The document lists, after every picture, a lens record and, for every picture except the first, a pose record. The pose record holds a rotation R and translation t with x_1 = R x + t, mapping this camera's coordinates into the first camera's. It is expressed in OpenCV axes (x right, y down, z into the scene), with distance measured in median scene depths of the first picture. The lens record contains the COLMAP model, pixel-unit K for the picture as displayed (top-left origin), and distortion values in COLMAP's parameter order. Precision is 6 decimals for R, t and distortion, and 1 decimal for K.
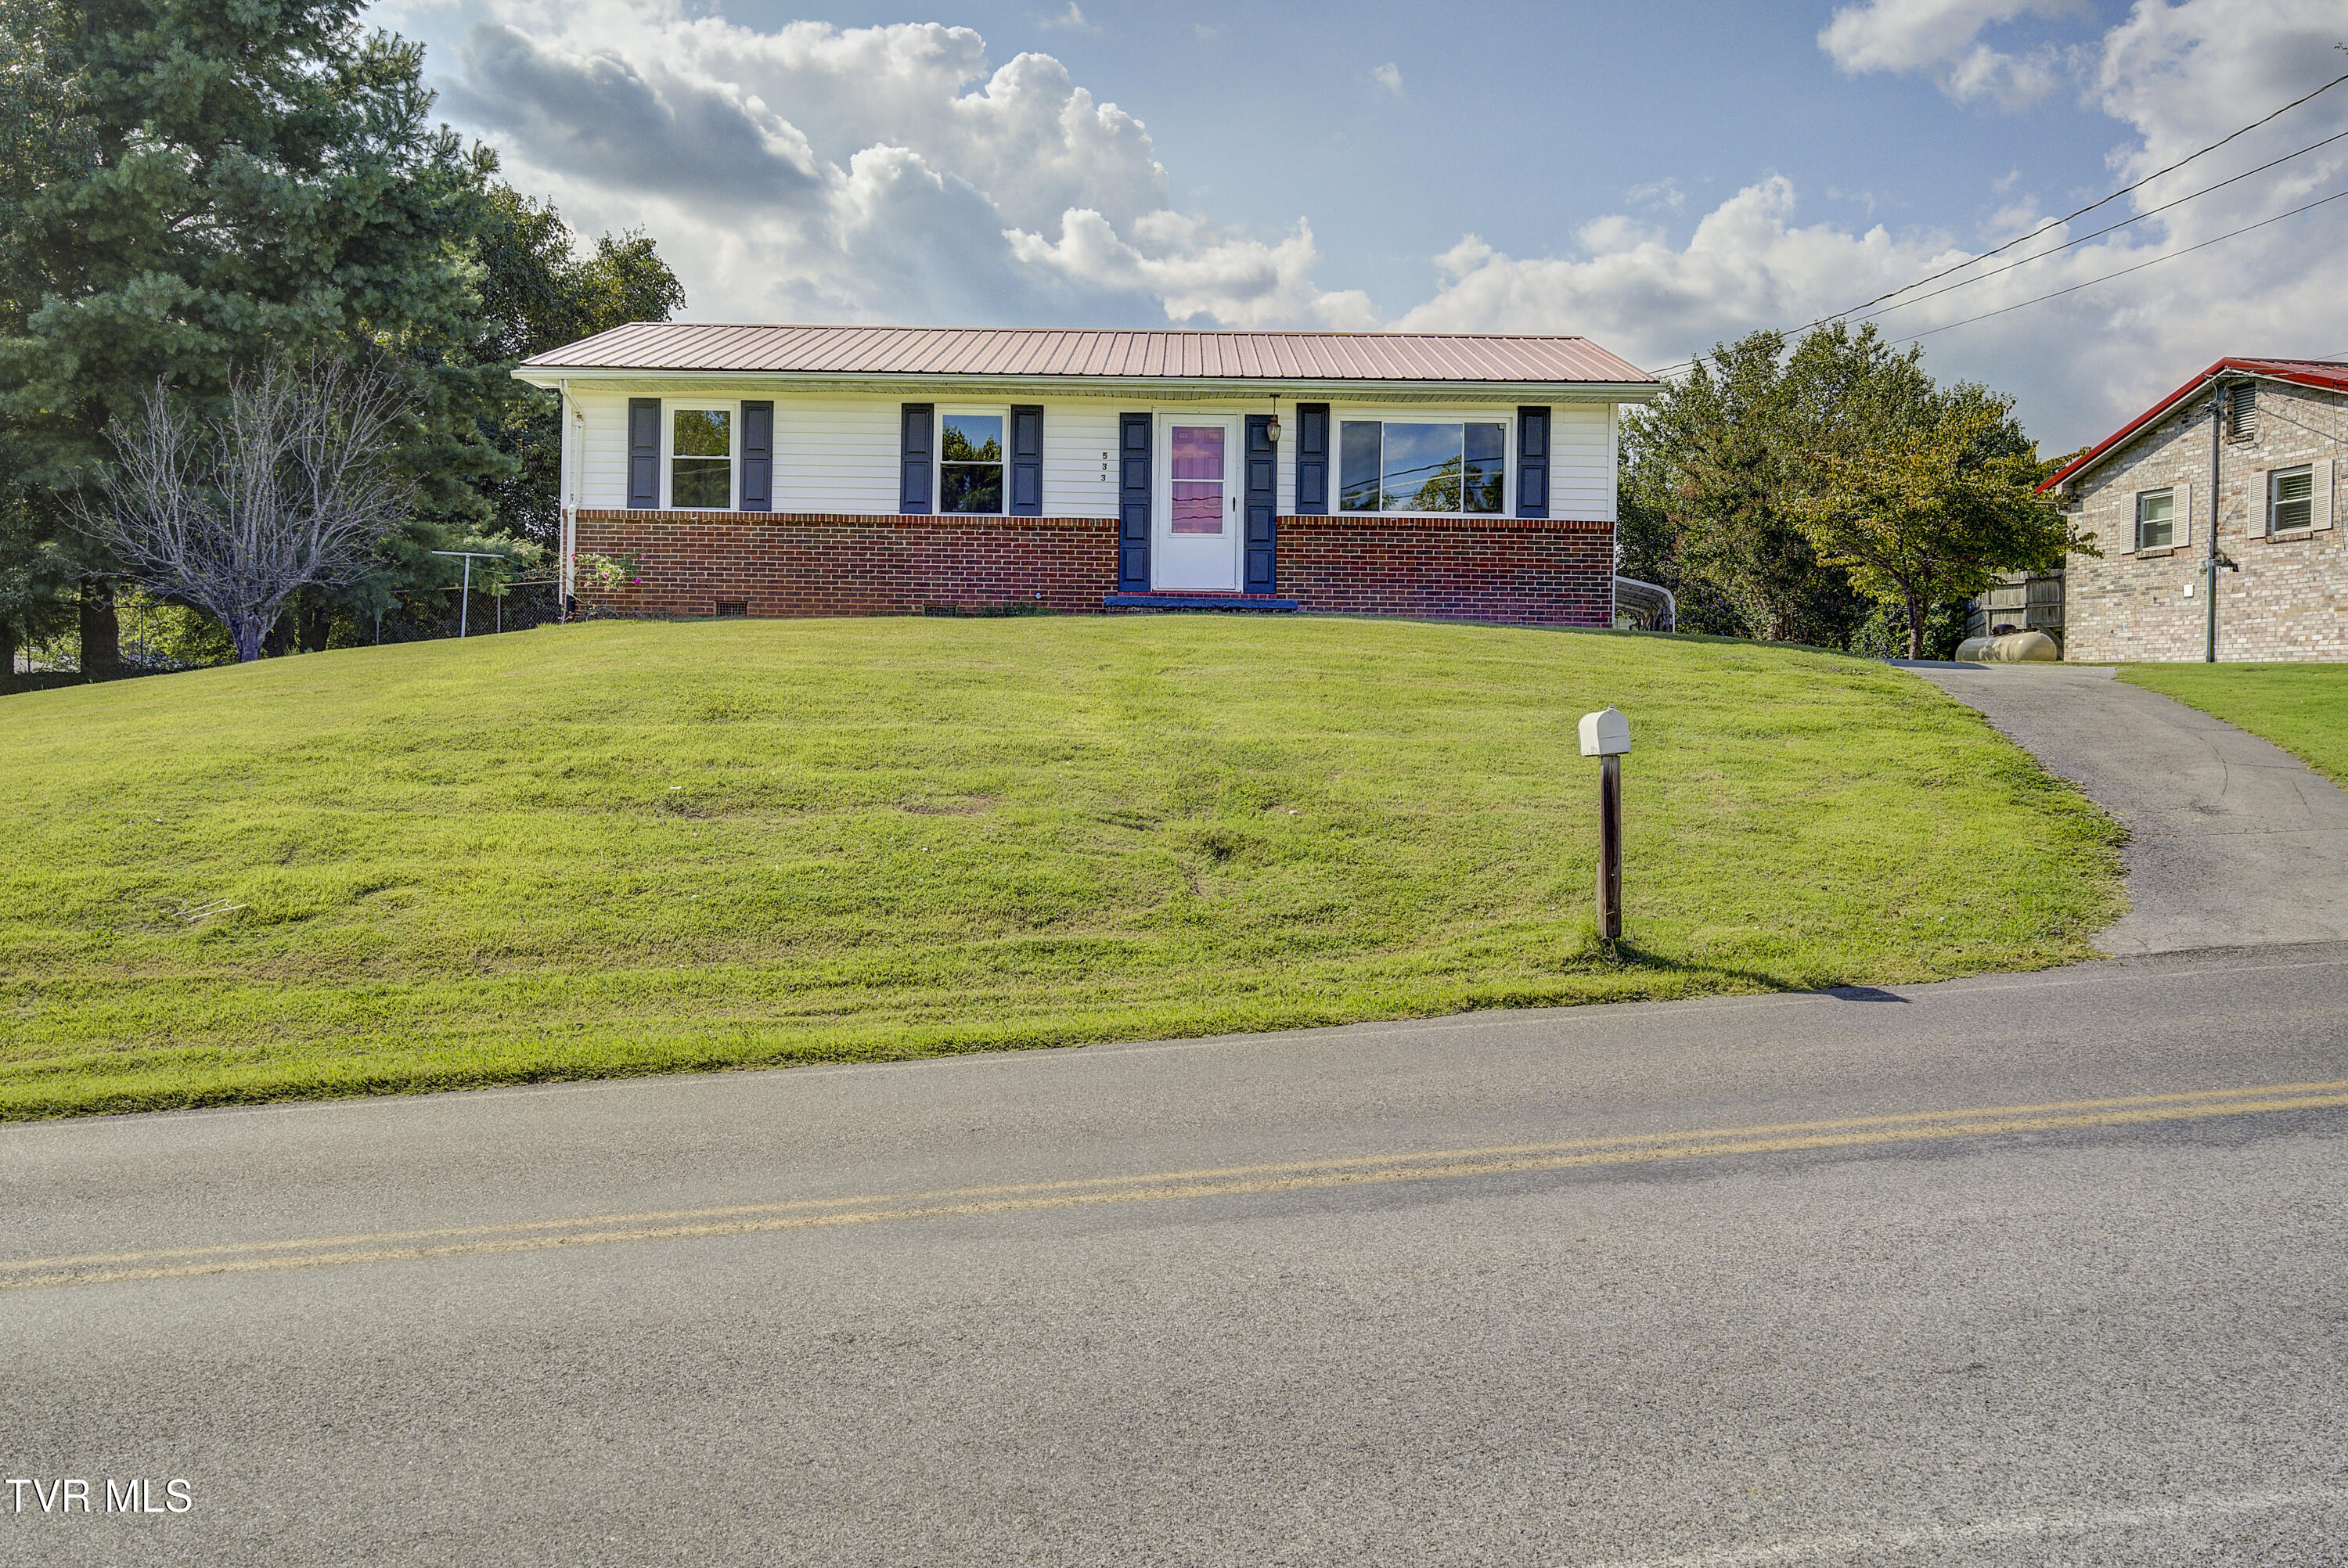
lens RADIAL K [[2149.2, 0, 1164.2], [0, 2149.2, 774.7], [0, 0, 1]] dist [-0.008260, -0.011929]
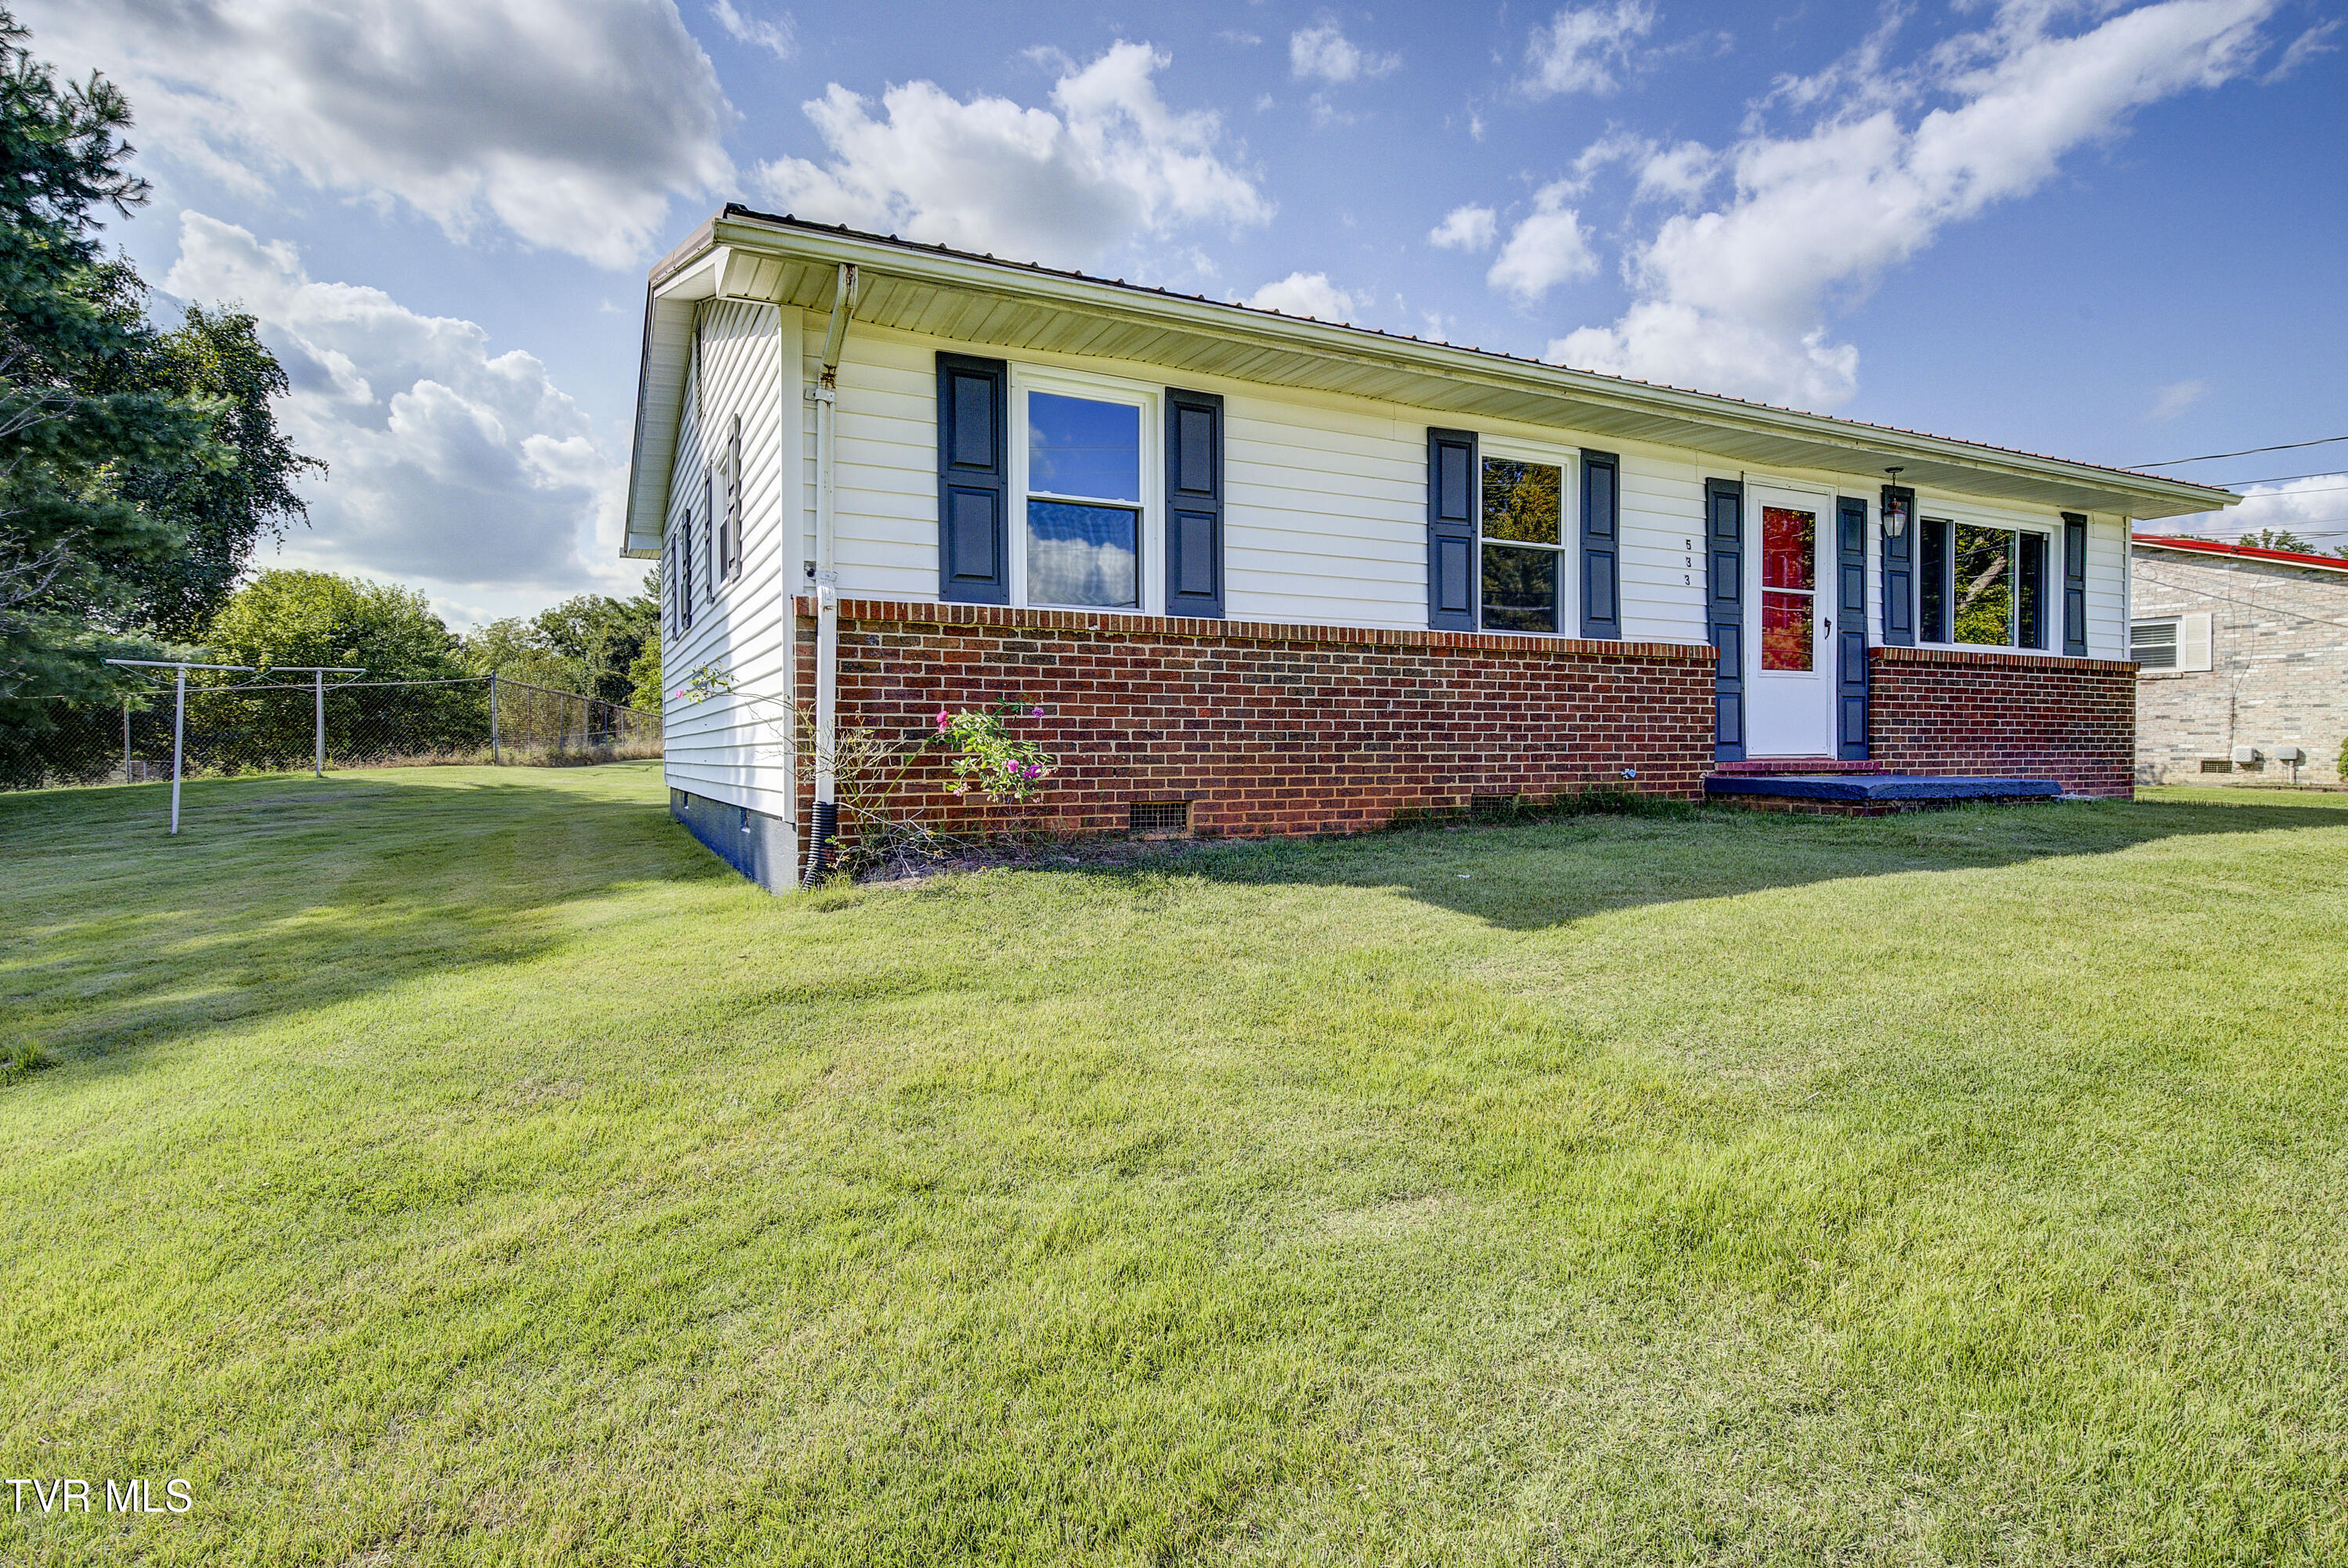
lens RADIAL K [[1263.3, 0, 1220.2], [0, 1263.3, 801.1], [0, 0, 1]] dist [0.005352, -0.004773]
pose [[0.879989, -0.037746, 0.473491, -0.324497], [0.031230, 0.999278, 0.021620, -0.086254], [-0.473966, -0.004239, 0.880533, 0.740736]]
